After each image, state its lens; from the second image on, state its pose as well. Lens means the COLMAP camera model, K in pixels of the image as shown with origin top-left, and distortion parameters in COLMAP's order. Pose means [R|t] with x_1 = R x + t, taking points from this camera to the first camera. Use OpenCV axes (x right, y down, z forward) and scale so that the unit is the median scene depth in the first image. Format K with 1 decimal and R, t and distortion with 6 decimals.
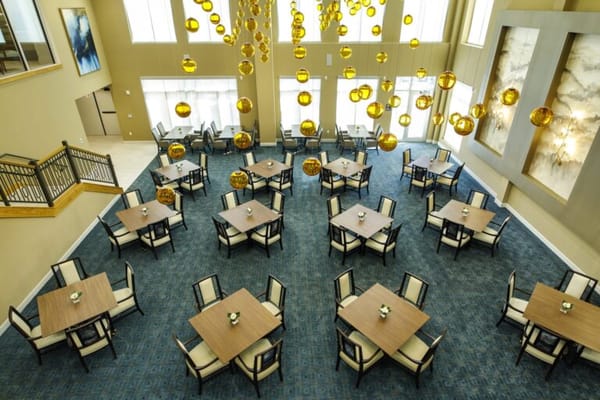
lens RADIAL K [[347.3, 0, 300.0], [0, 347.3, 200.0], [0, 0, 1]] dist [-0.000096, 0.000505]
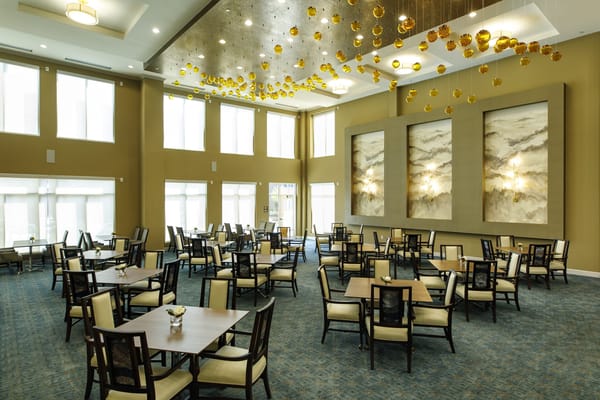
lens RADIAL K [[347.3, 0, 300.0], [0, 347.3, 200.0], [0, 0, 1]] dist [-0.000096, 0.000505]
pose [[0.781545, 0.001874, 0.623846, -0.389711], [0.301164, 0.874620, -0.379921, 0.181515], [-0.546340, 0.484806, 0.682991, 0.175631]]
